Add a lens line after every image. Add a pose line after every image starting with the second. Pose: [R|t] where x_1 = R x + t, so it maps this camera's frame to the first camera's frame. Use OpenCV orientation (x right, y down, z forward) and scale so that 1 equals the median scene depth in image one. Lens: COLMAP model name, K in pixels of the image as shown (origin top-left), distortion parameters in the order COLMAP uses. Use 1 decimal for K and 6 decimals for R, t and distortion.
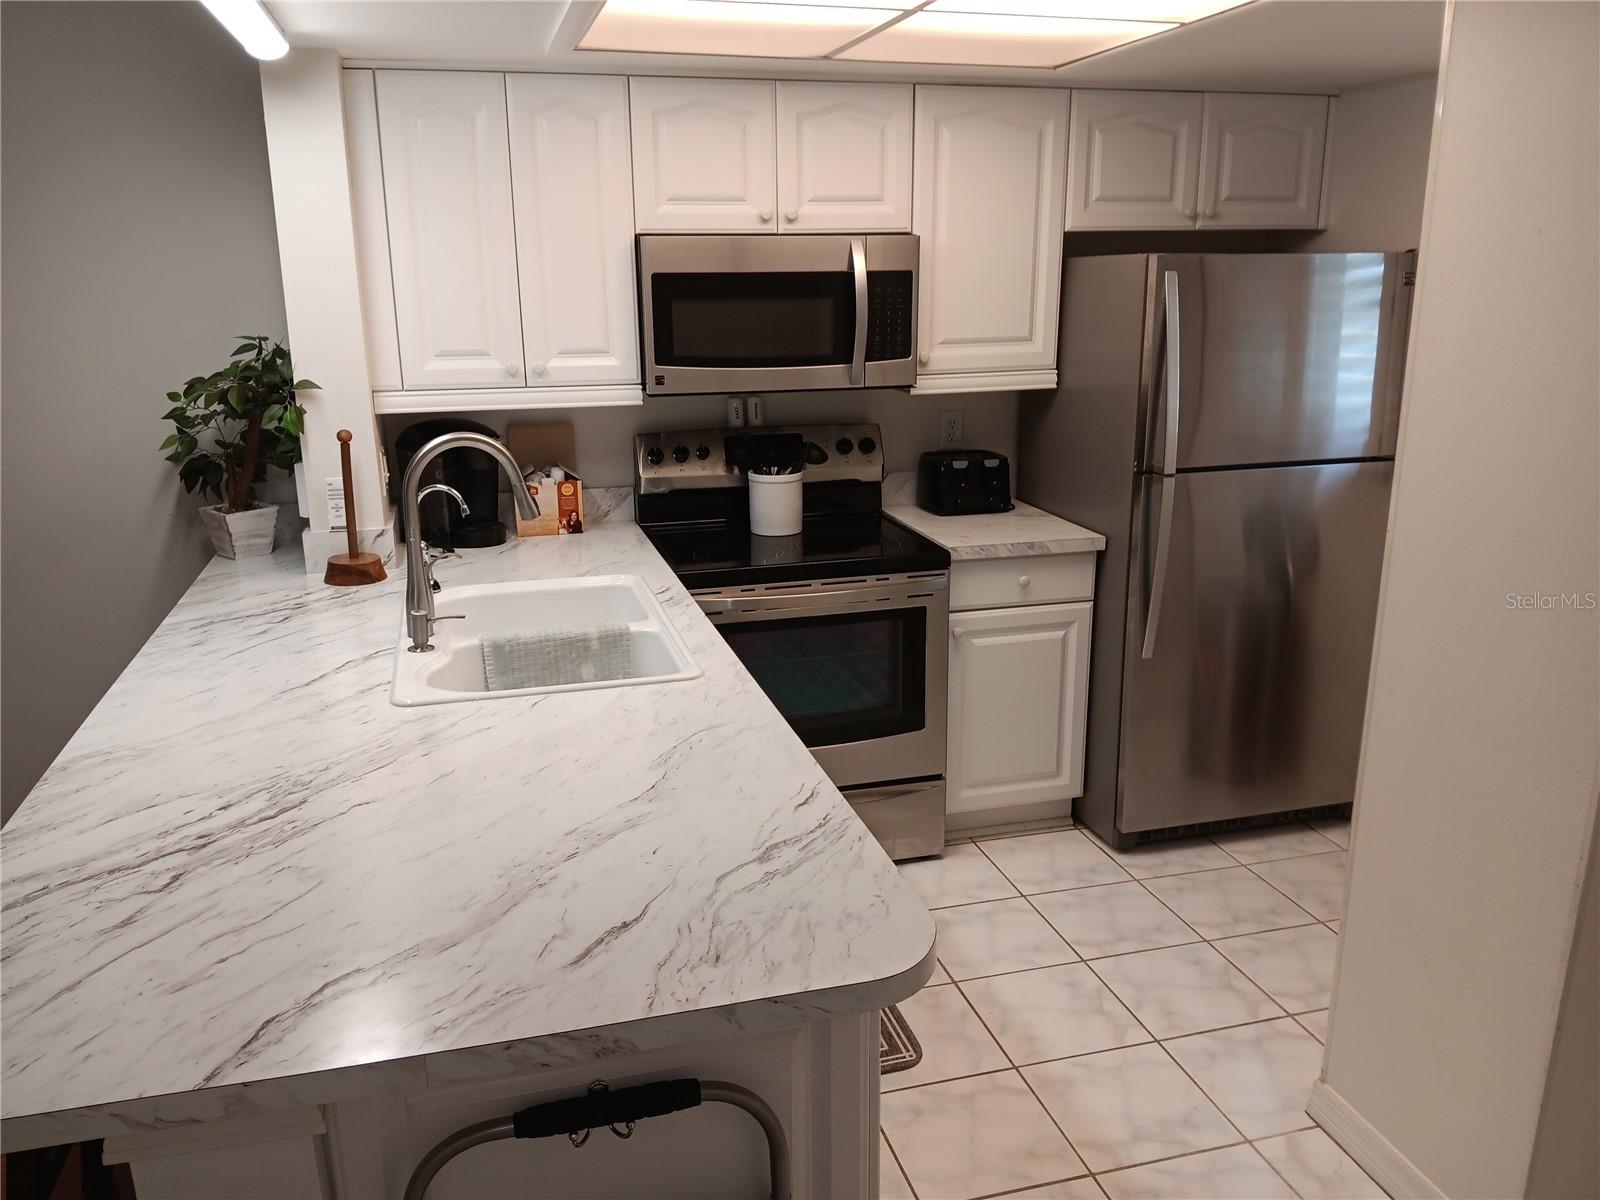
lens RADIAL K [[1267.0, 0, 800.0], [0, 1267.0, 600.0], [0, 0, 1]] dist [0.008381, 0.002007]
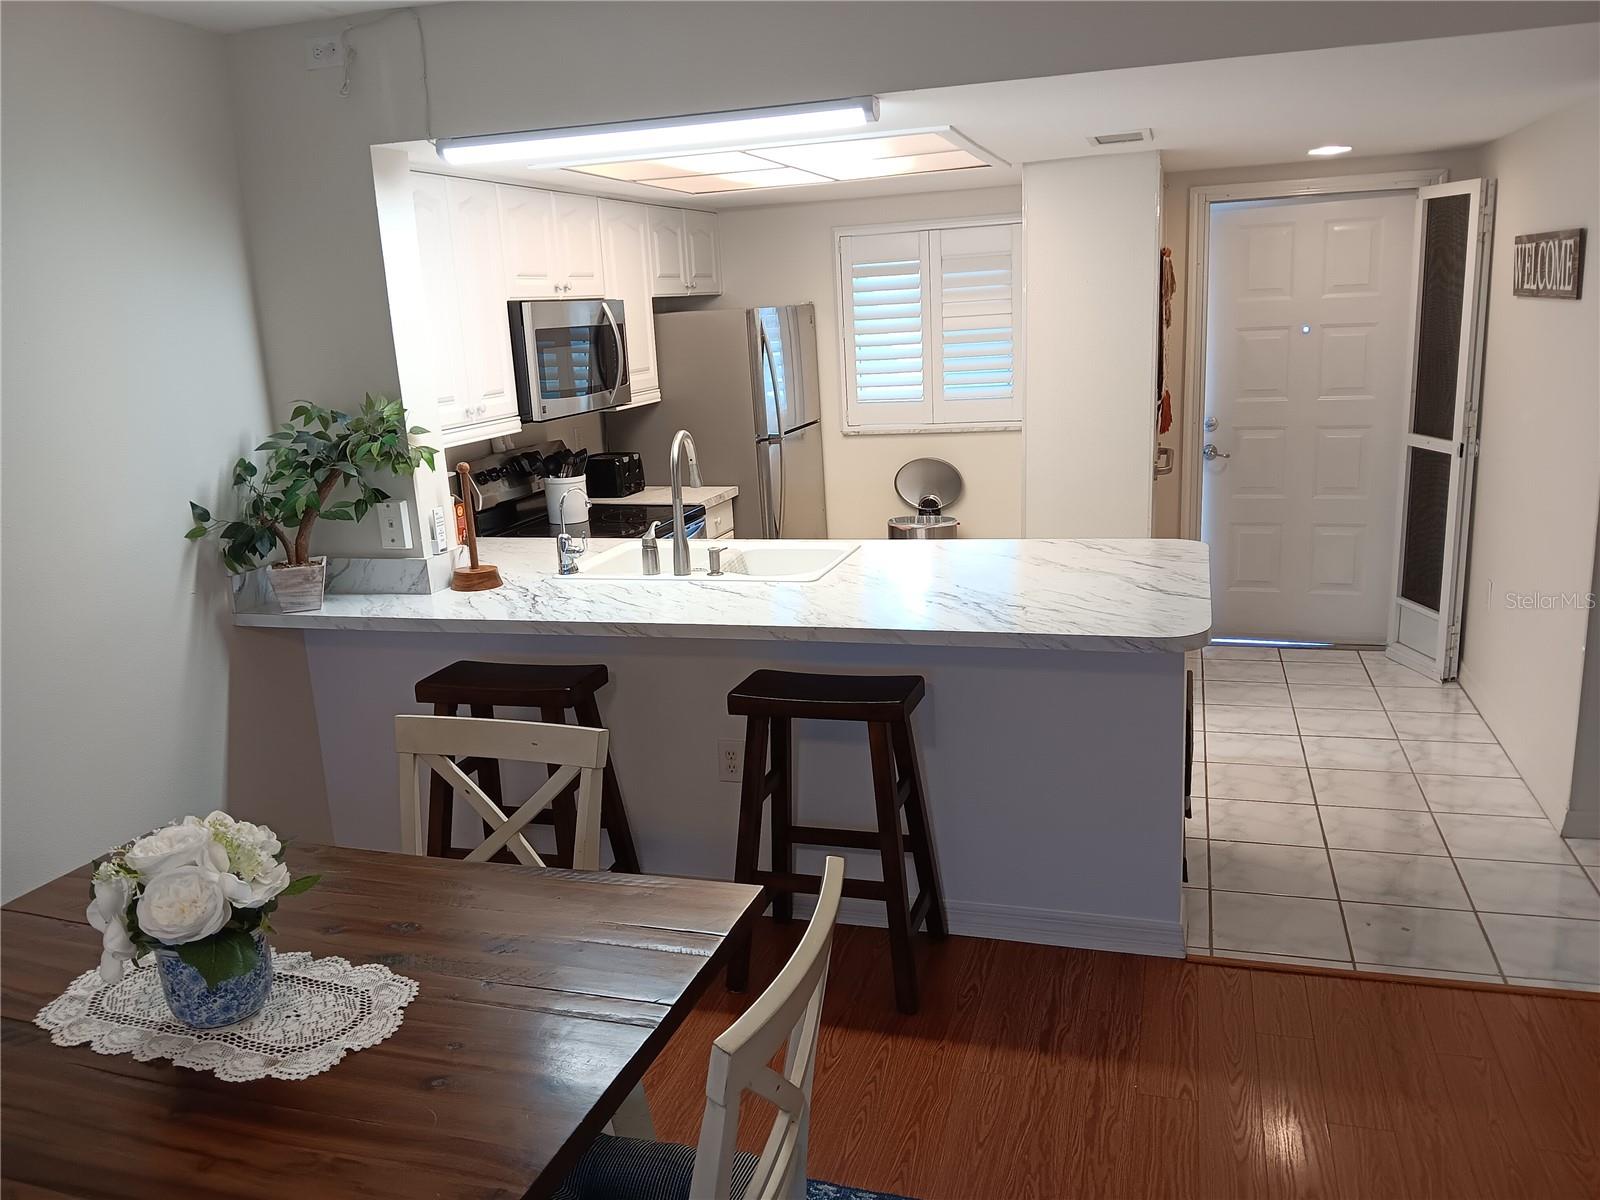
lens RADIAL K [[1267.0, 0, 800.0], [0, 1267.0, 600.0], [0, 0, 1]] dist [0.008381, 0.002007]
pose [[0.534291, -0.210747, 0.818607, -1.097924], [0.262738, 0.961858, 0.076142, -0.013275], [-0.803431, 0.174397, 0.569284, 0.067028]]
